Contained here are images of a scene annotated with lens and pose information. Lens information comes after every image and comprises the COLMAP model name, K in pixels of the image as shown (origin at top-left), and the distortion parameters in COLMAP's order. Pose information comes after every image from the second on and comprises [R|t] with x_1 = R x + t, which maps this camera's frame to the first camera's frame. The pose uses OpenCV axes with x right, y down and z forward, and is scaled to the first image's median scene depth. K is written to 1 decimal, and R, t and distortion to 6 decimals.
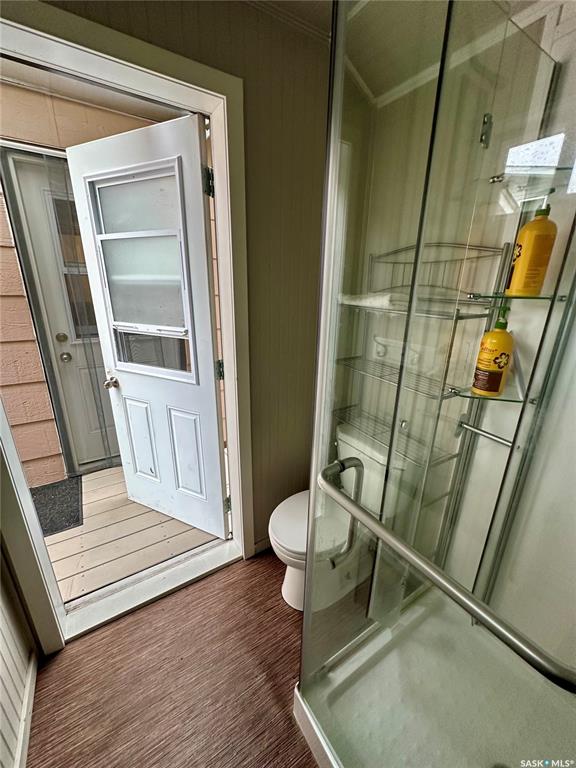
lens RADIAL K [[305.5, 0, 286.1], [0, 305.5, 384.6], [0, 0, 1]] dist [-0.004976, 0.001820]
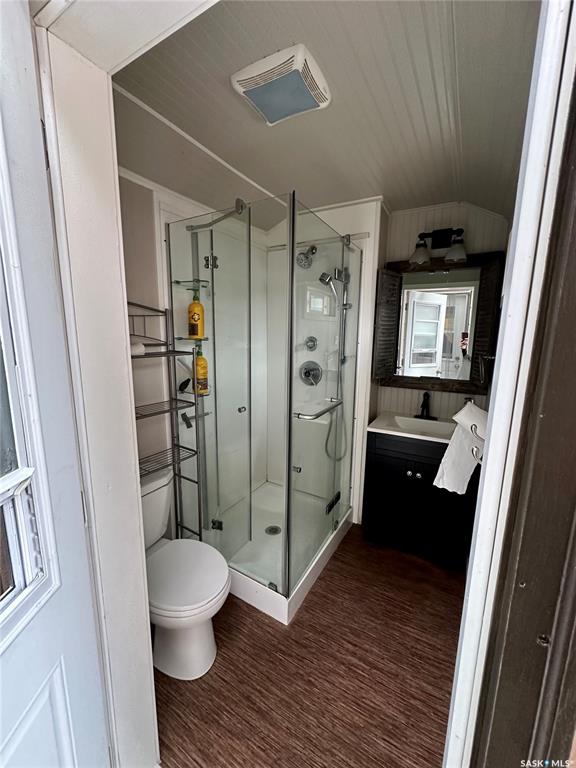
lens RADIAL K [[305.5, 0, 288.5], [0, 305.5, 385.1], [0, 0, 1]] dist [-0.004976, 0.001820]
pose [[-0.456593, -0.169189, 0.873440, -0.803613], [0.262431, 0.912456, 0.313934, -0.315472], [-0.850090, 0.372558, -0.372221, 0.852180]]
